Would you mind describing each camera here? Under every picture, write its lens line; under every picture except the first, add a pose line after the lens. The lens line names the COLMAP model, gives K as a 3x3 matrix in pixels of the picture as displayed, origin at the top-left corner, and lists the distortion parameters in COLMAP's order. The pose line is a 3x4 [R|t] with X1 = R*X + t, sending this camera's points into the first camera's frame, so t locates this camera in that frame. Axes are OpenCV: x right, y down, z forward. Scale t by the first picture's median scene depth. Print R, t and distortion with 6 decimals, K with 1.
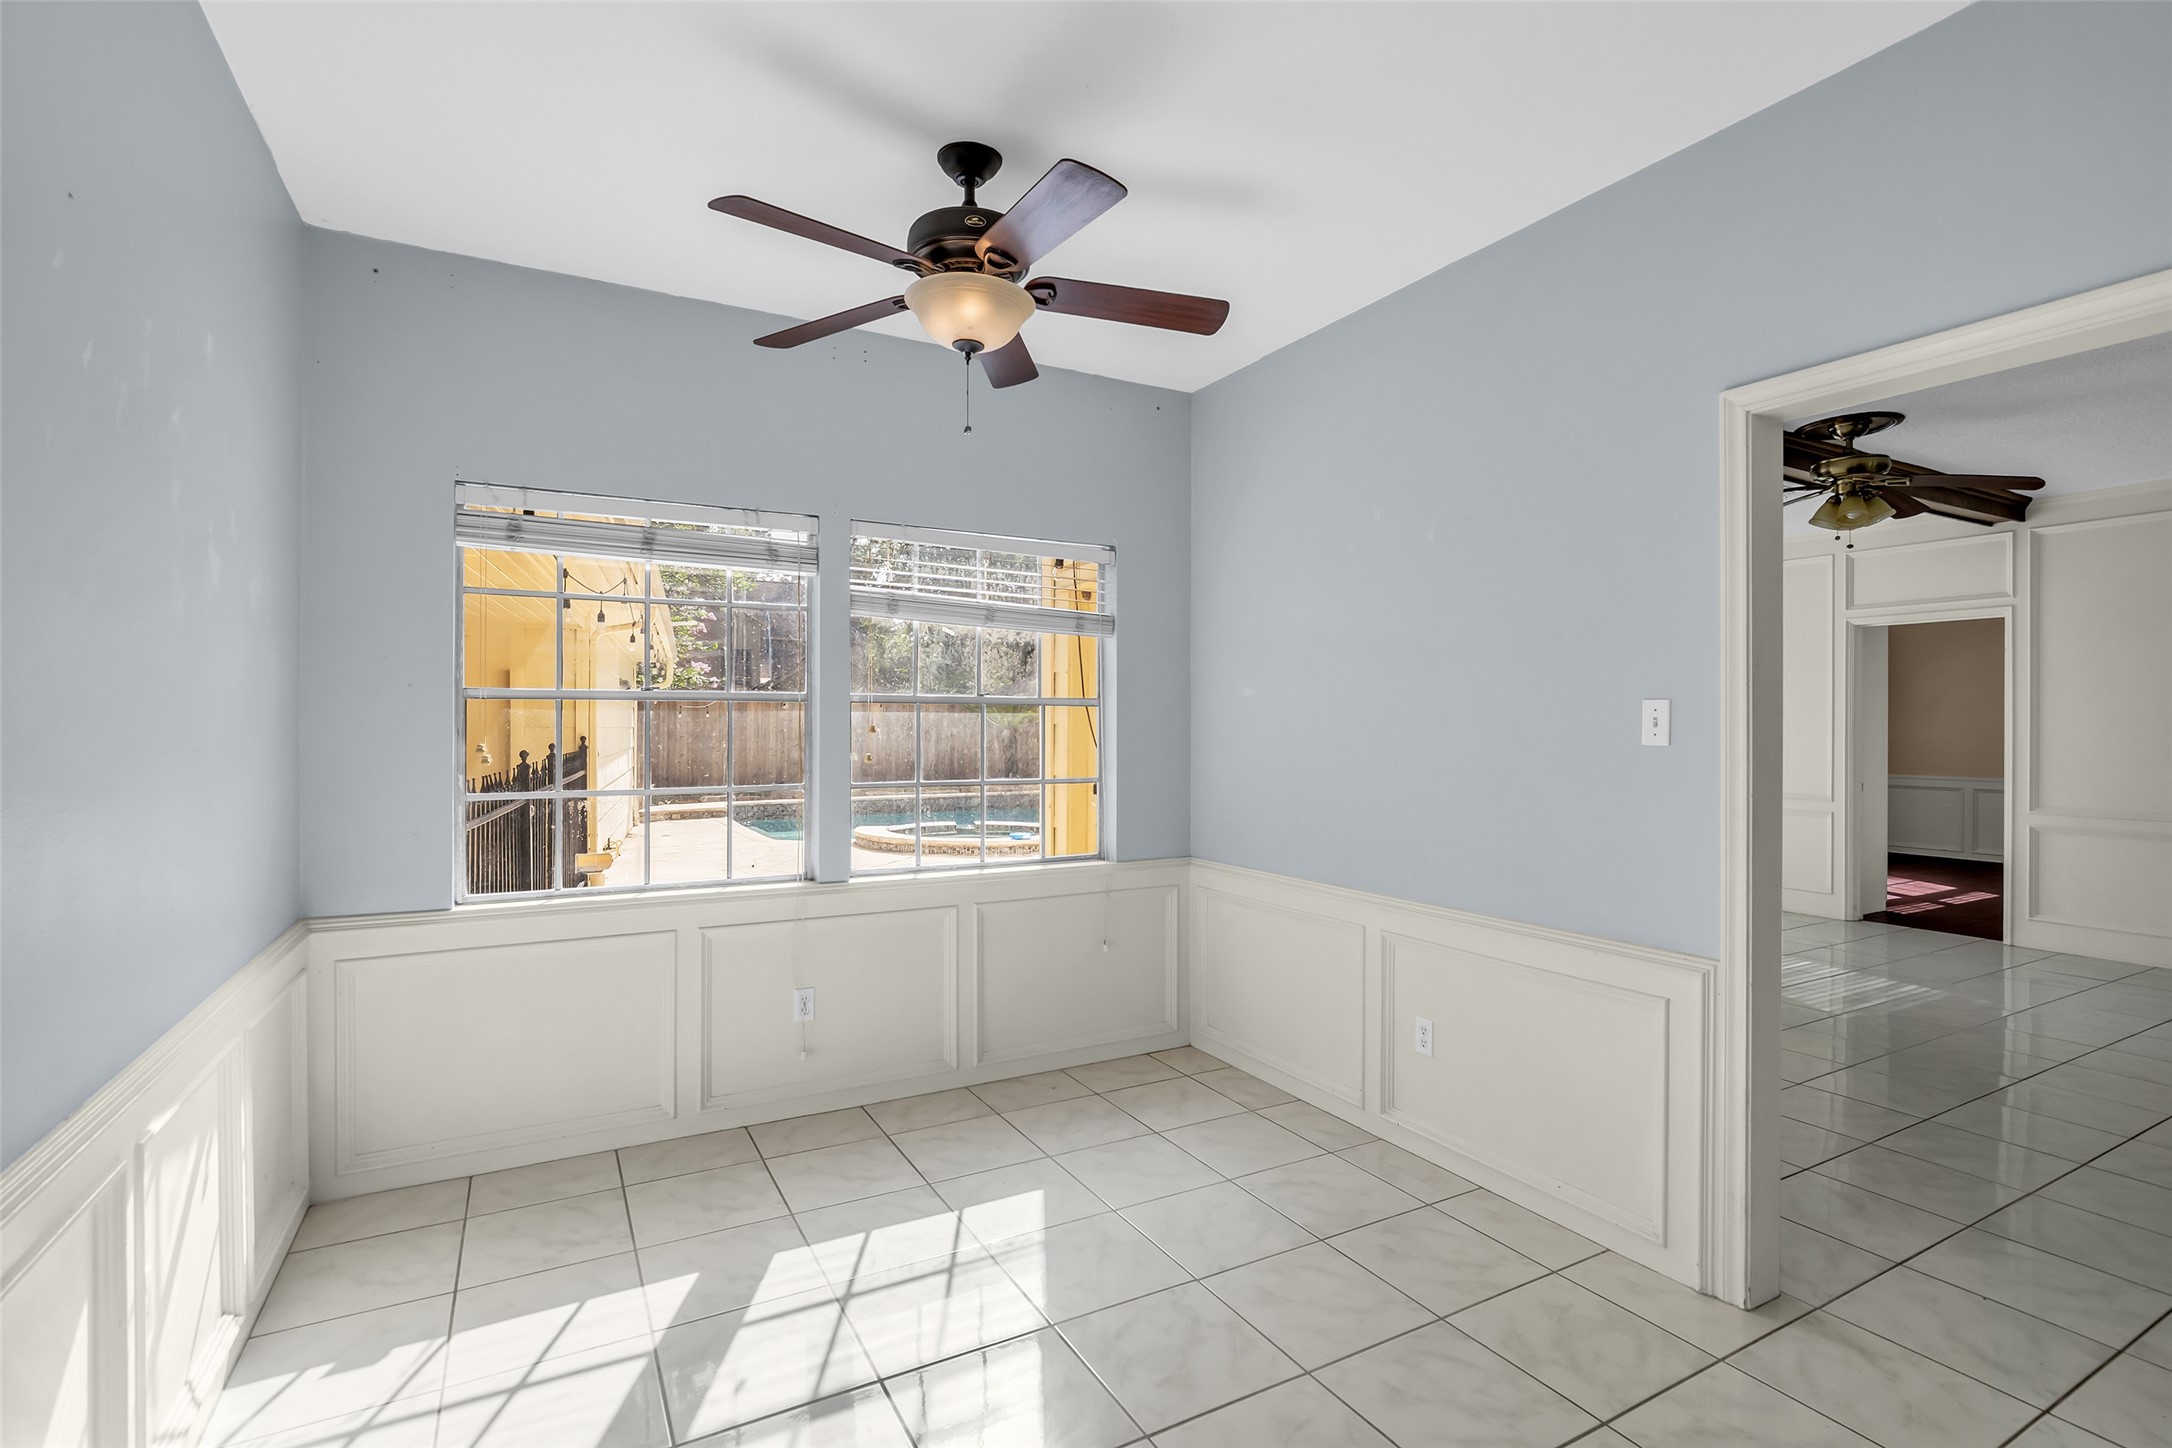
lens RADIAL K [[1006.2, 0, 1081.9], [0, 1006.2, 727.8], [0, 0, 1]] dist [-0.003672, 0.000171]
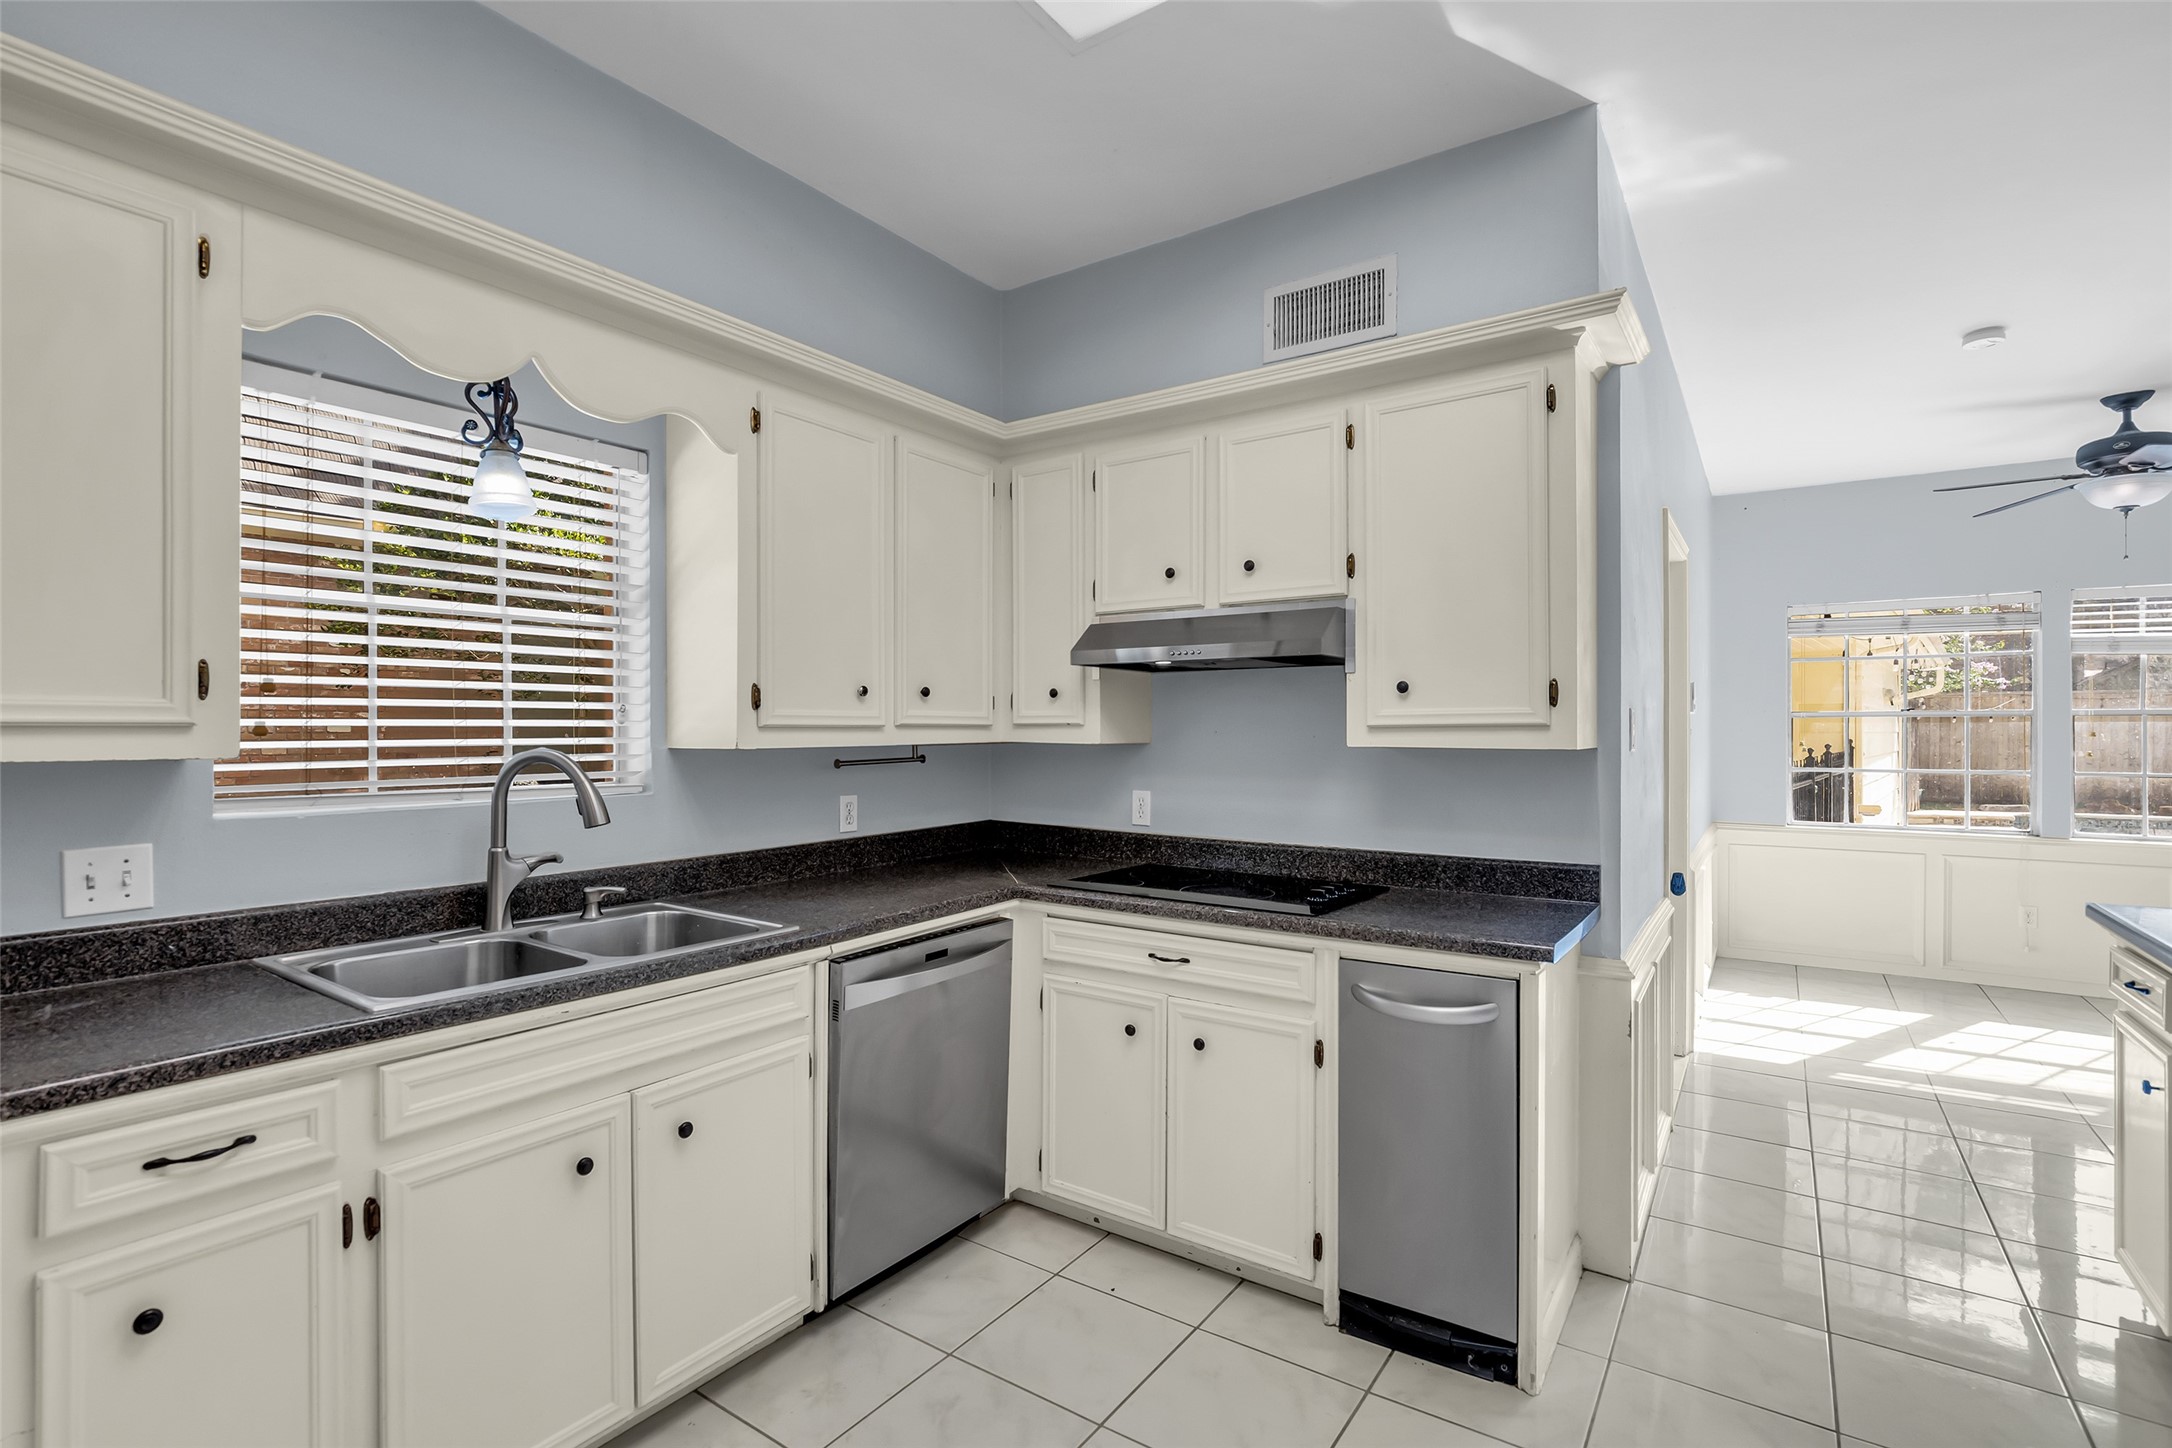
lens RADIAL K [[1006.2, 0, 1081.9], [0, 1006.2, 727.8], [0, 0, 1]] dist [-0.003672, 0.000171]
pose [[0.451558, -0.002736, -0.892238, 0.456903], [-0.002197, 0.999989, -0.004179, 0.000721], [0.892239, 0.003847, 0.451547, -1.015536]]
